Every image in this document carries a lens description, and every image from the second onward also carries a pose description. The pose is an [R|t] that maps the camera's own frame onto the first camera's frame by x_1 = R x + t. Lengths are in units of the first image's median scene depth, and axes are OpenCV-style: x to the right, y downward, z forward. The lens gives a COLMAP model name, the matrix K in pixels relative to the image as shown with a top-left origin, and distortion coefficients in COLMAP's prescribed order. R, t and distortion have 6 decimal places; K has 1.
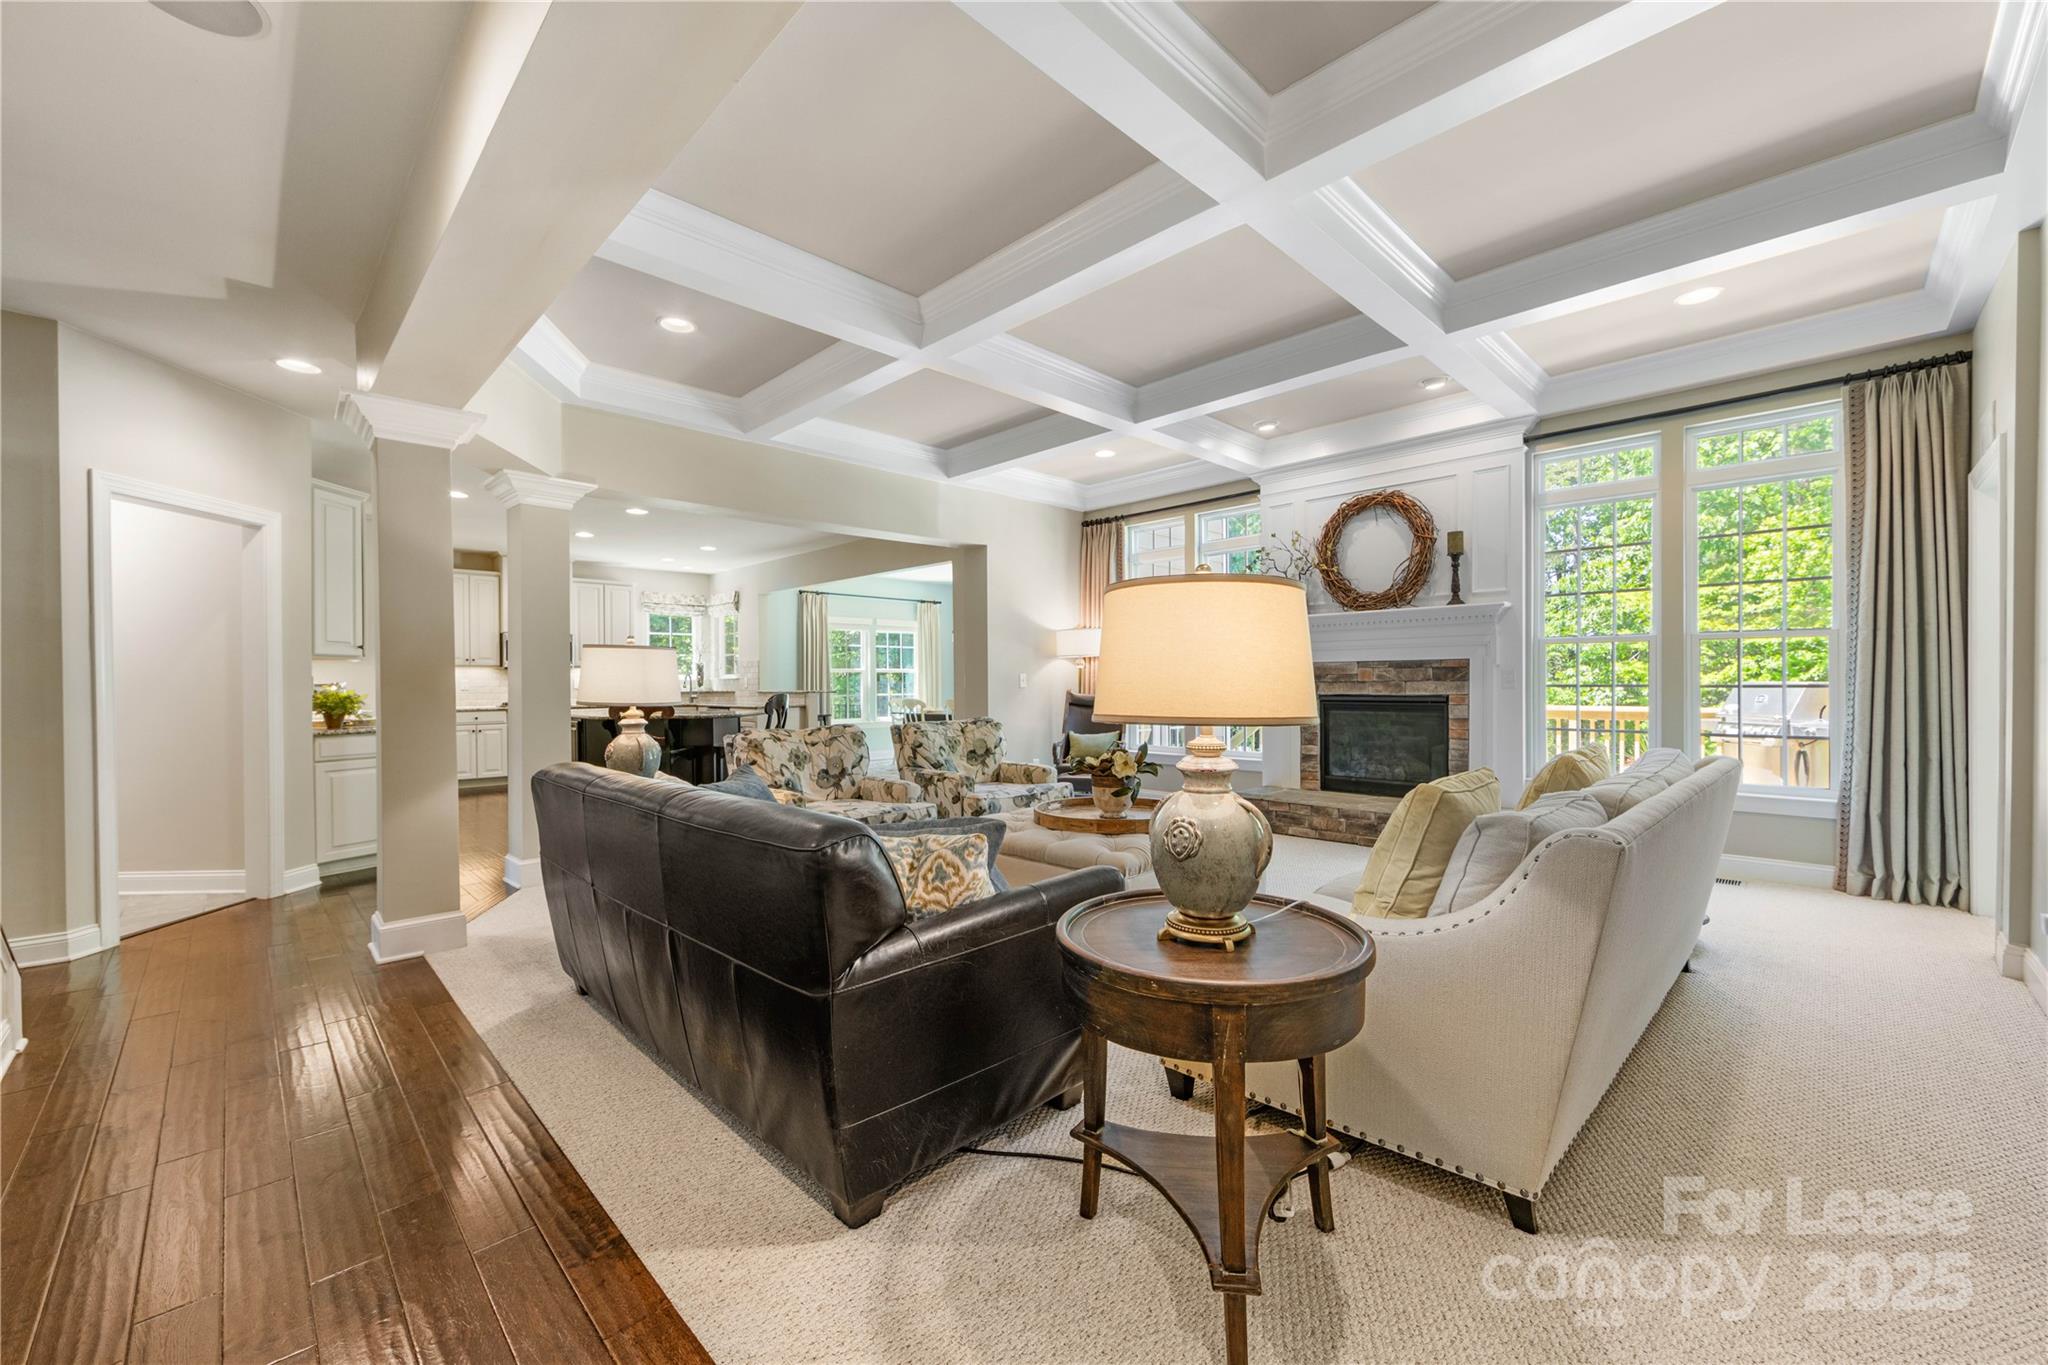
lens RADIAL K [[809.9, 0, 1009.4], [0, 809.9, 685.7], [0, 0, 1]] dist [0.000543, 0.000426]
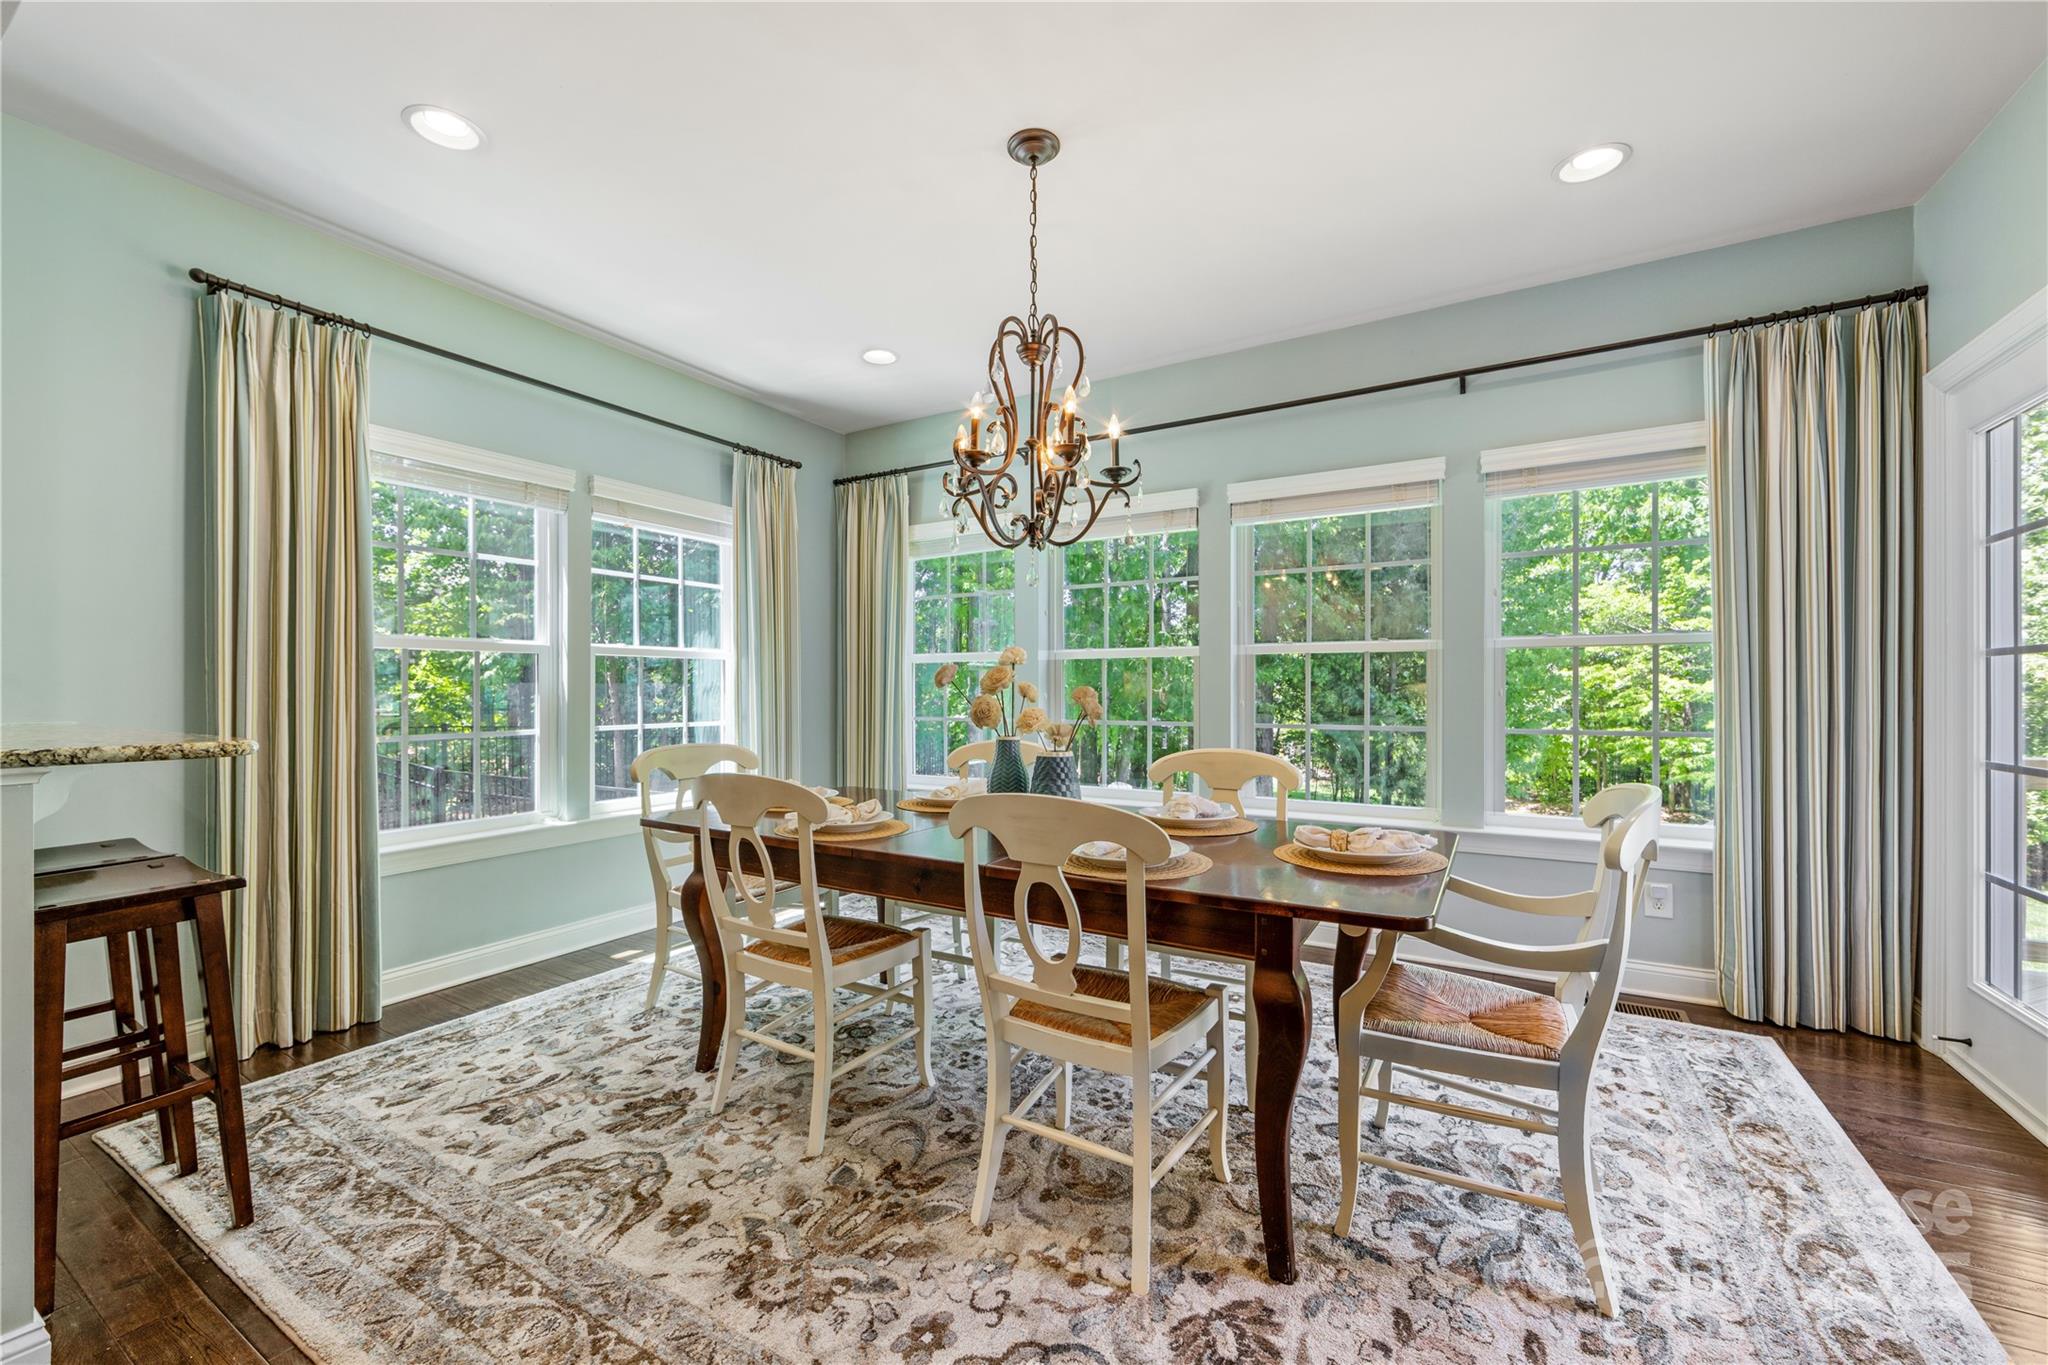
lens RADIAL K [[809.9, 0, 1021.6], [0, 809.9, 691.6], [0, 0, 1]] dist [0.000543, 0.000426]
pose [[0.963224, 0.001171, 0.268696, -0.182206], [-0.001824, 0.999996, 0.002181, -0.005563], [-0.268692, -0.002591, 0.963223, 1.333096]]
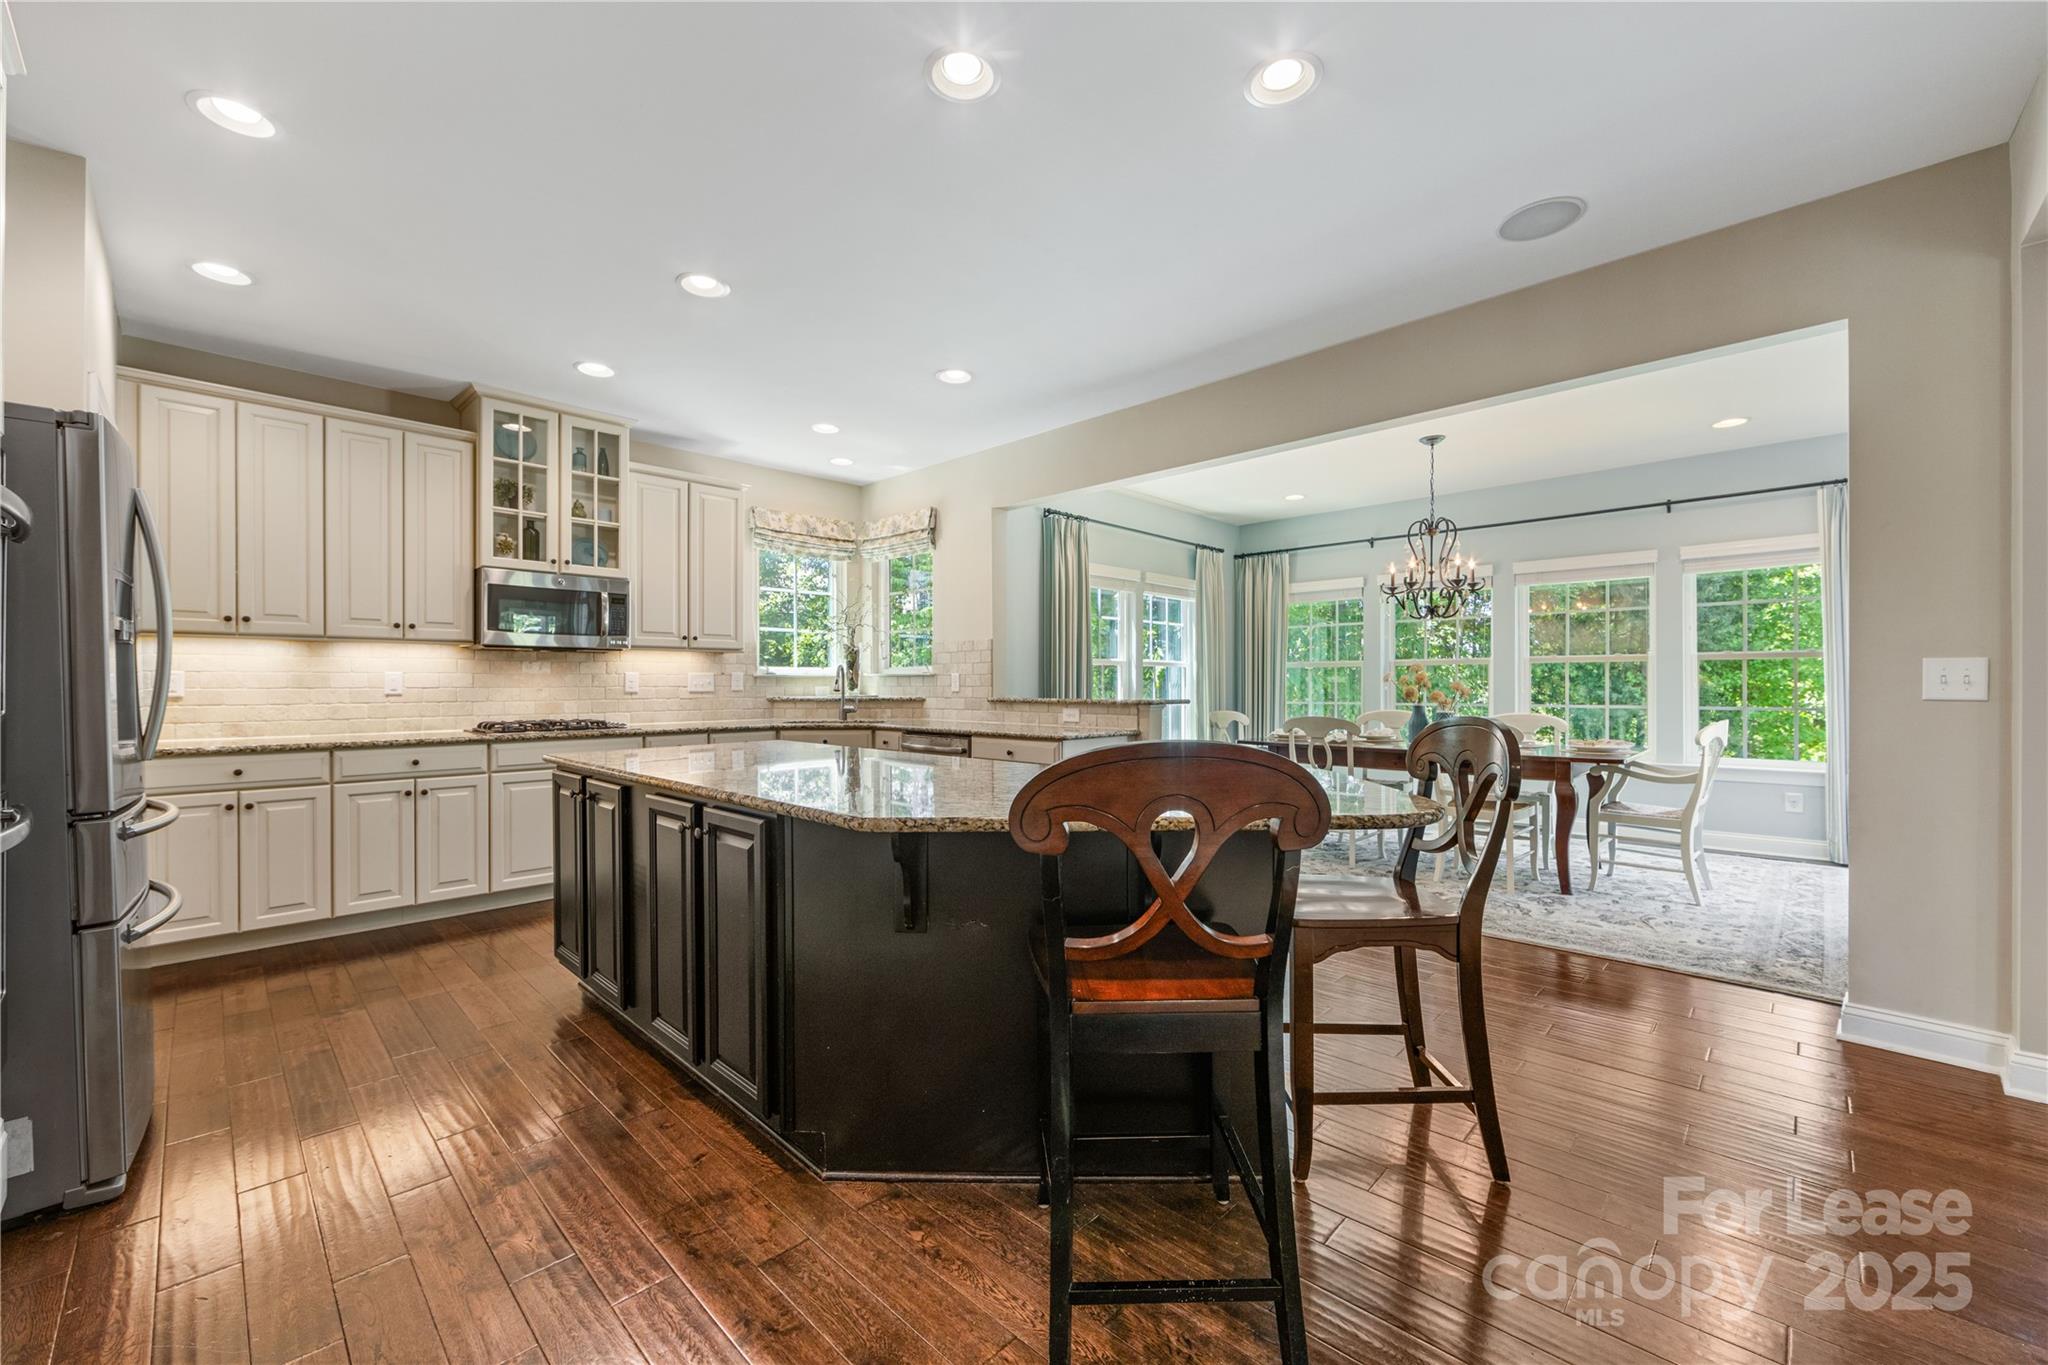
lens RADIAL K [[809.9, 0, 1030.0], [0, 809.9, 685.8], [0, 0, 1]] dist [0.000543, 0.000426]
pose [[0.998992, 0.001563, 0.044866, -0.540947], [-0.001513, 0.999998, -0.001161, -0.001787], [-0.044868, 0.001092, 0.998992, 0.862163]]
